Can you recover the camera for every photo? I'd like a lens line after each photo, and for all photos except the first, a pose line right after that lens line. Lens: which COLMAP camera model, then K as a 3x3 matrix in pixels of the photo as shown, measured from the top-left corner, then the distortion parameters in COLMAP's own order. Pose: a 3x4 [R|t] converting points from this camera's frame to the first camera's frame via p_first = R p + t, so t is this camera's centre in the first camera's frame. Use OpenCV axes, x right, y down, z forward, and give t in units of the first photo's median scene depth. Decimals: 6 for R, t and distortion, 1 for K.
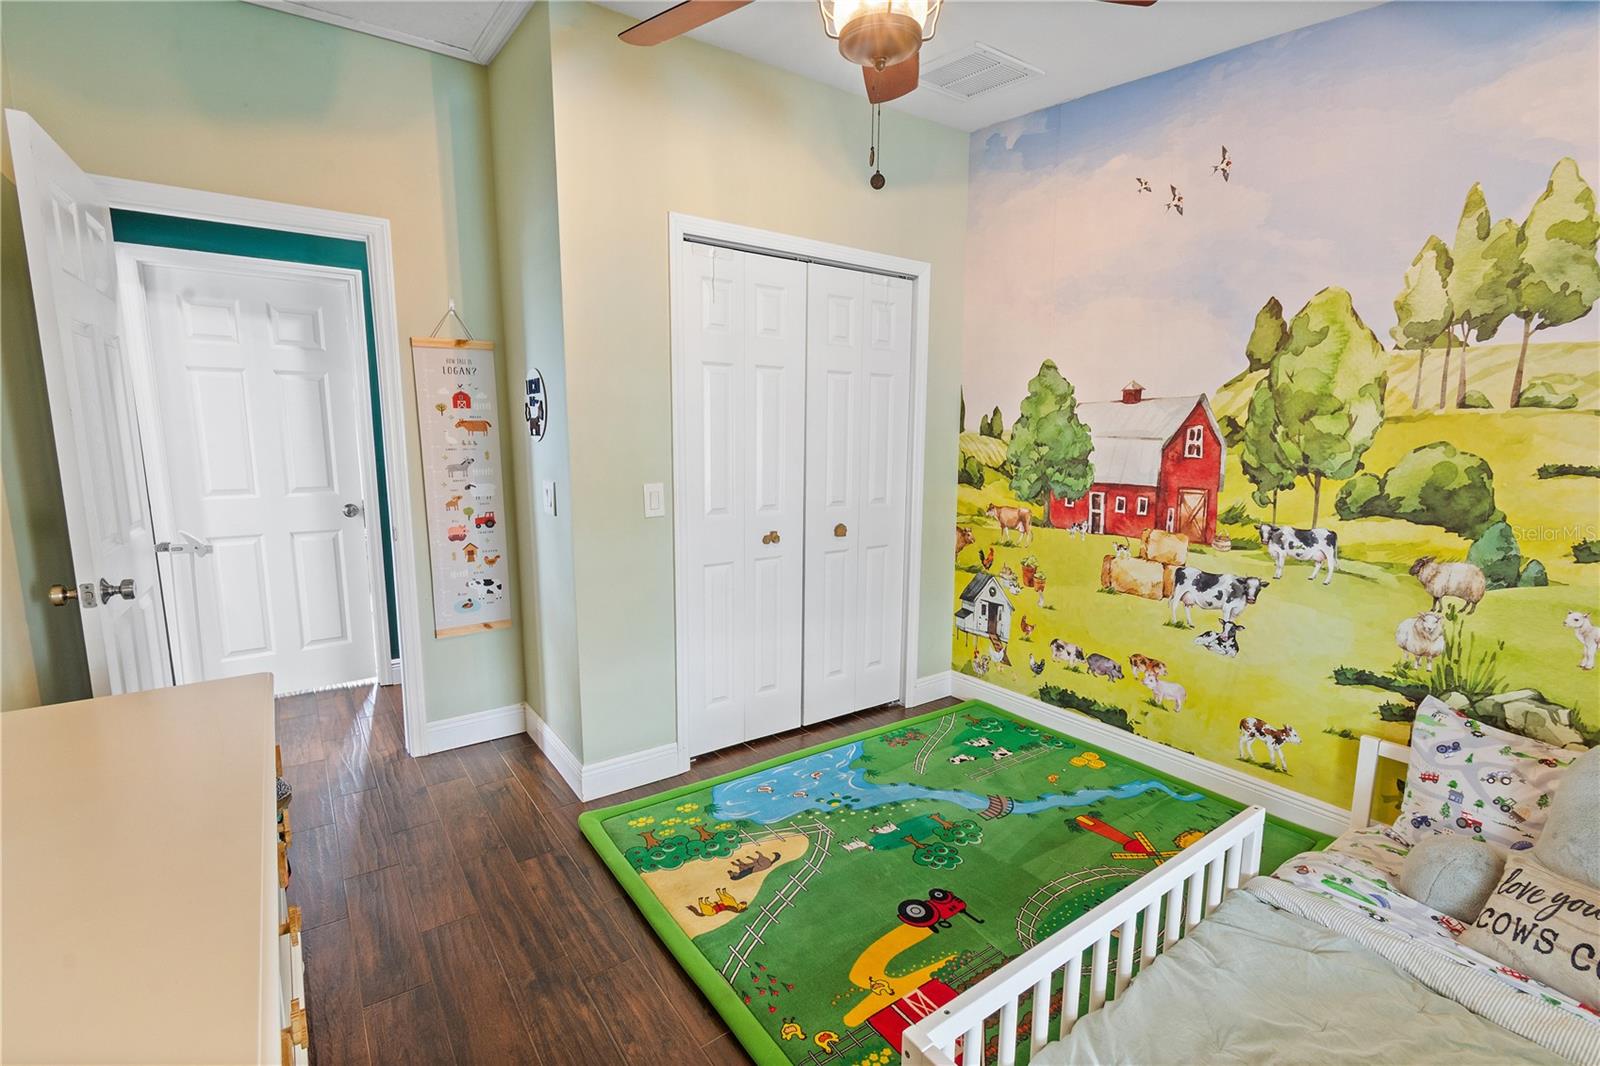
lens RADIAL K [[717.0, 0, 789.7], [0, 717.0, 541.8], [0, 0, 1]] dist [-0.001932, -0.000850]
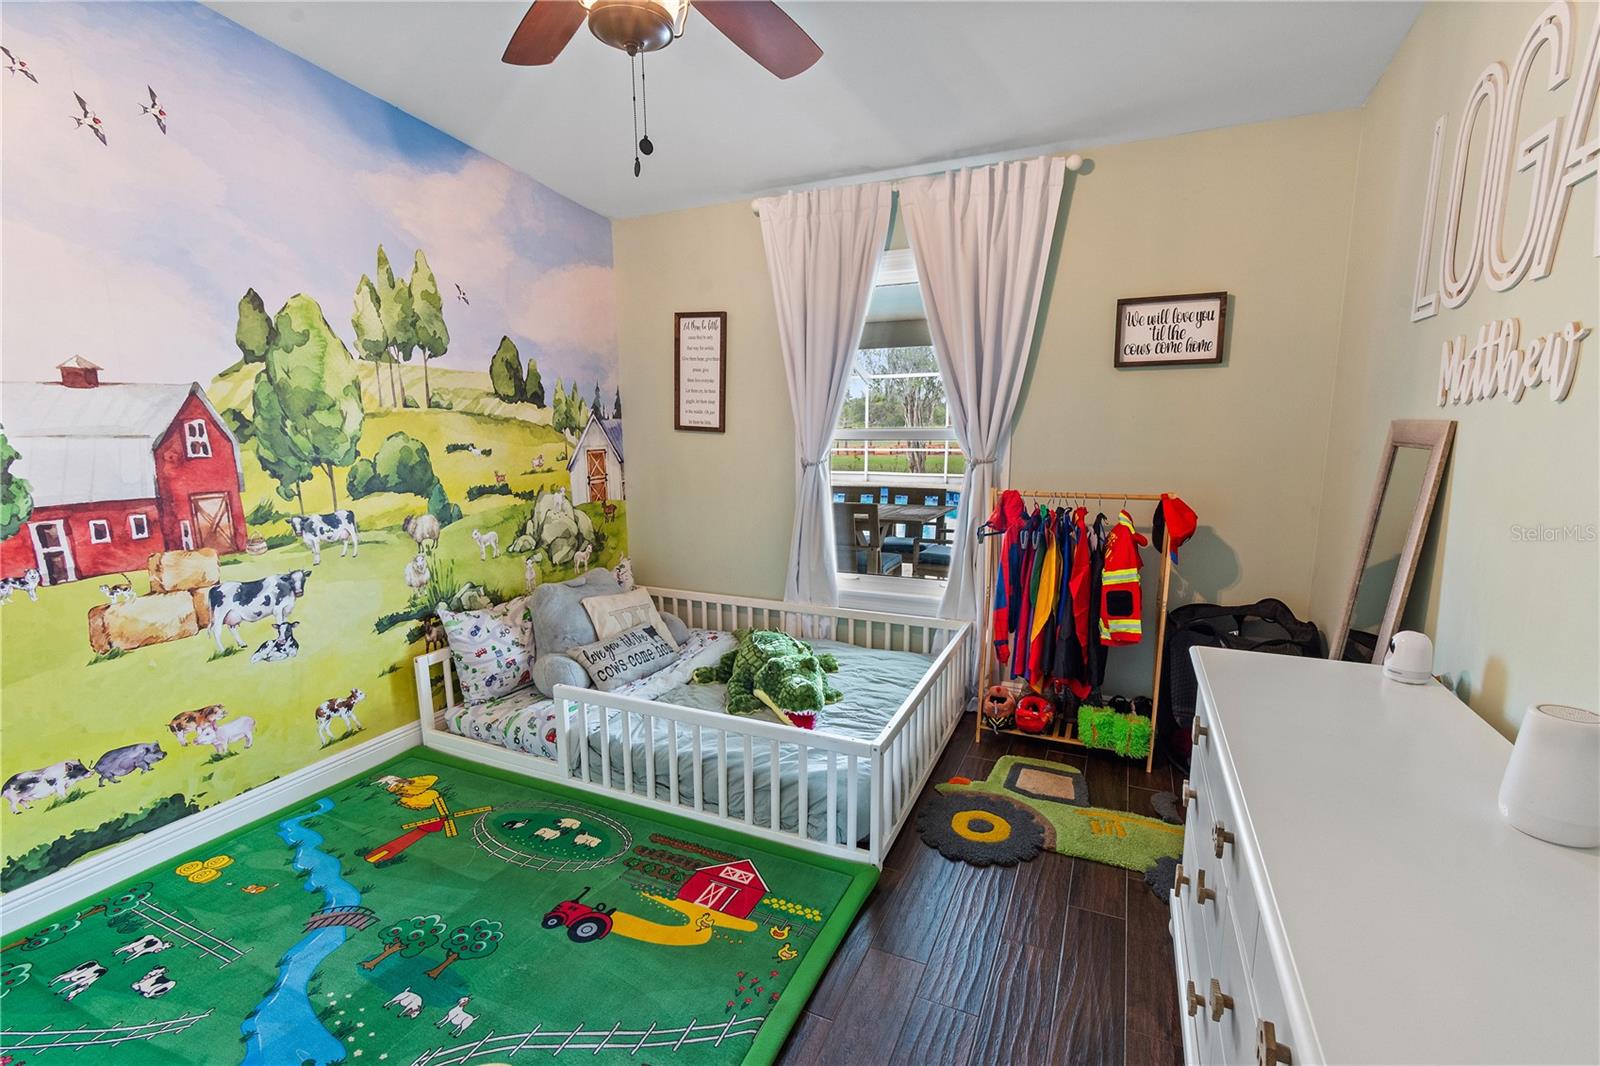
lens RADIAL K [[717.0, 0, 789.7], [0, 717.0, 541.8], [0, 0, 1]] dist [-0.001932, -0.000850]
pose [[-0.496755, -0.140383, 0.856462, -0.556614], [0.140652, 0.960764, 0.239058, -0.133202], [-0.856418, 0.239217, -0.457520, 0.863094]]
